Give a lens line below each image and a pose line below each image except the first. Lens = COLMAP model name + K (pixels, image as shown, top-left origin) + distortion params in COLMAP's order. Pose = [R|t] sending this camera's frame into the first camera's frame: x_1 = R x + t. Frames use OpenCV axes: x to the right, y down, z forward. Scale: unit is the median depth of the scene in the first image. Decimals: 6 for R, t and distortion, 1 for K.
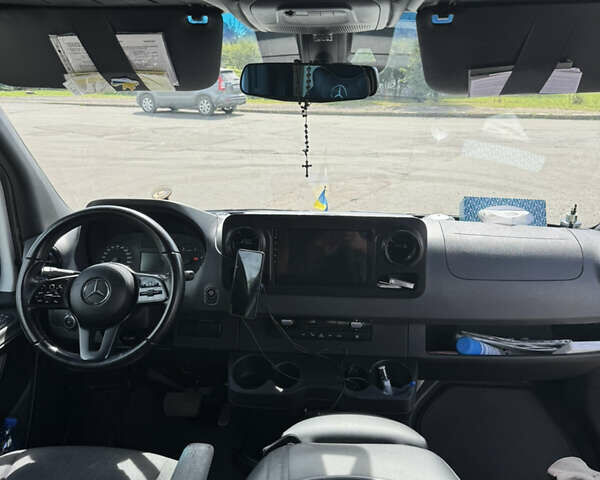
lens RADIAL K [[545.0, 0, 300.0], [0, 545.0, 240.0], [0, 0, 1]] dist [0.147708, -0.311994]
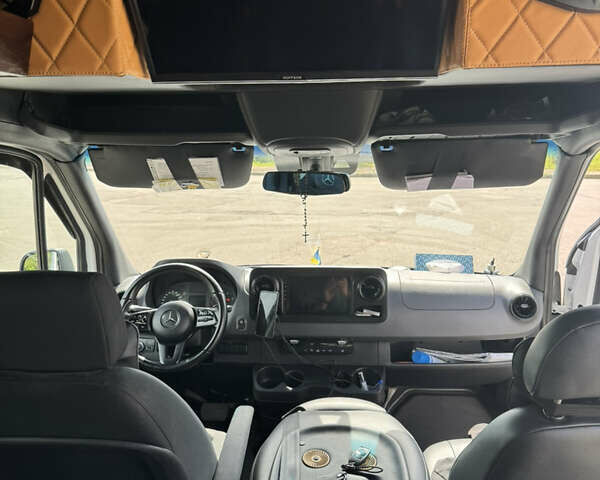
lens RADIAL K [[545.0, 0, 300.0], [0, 545.0, 240.0], [0, 0, 1]] dist [0.147708, -0.311994]
pose [[0.999850, -0.014413, 0.009596, -0.019676], [0.015335, 0.994435, -0.104235, 0.037241], [-0.008041, 0.104366, 0.994506, -0.514012]]
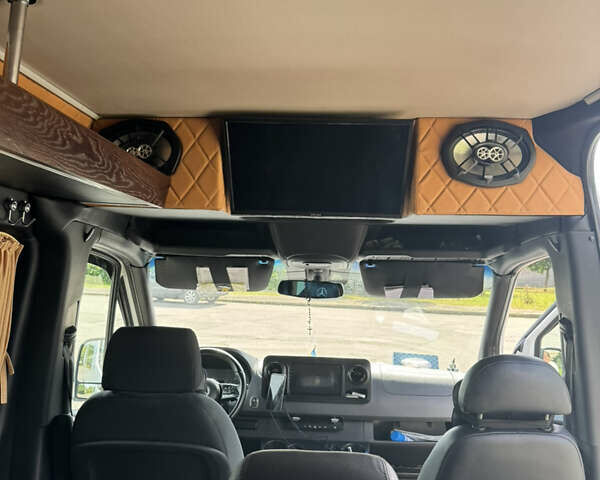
lens RADIAL K [[548.1, 0, 297.1], [0, 548.1, 237.1], [0, 0, 1]] dist [0.145917, -0.306908]
pose [[0.998819, 0.028512, 0.039331, -0.120122], [-0.013350, 0.939570, -0.342097, 0.235160], [-0.046708, 0.341168, 0.938841, -0.995665]]
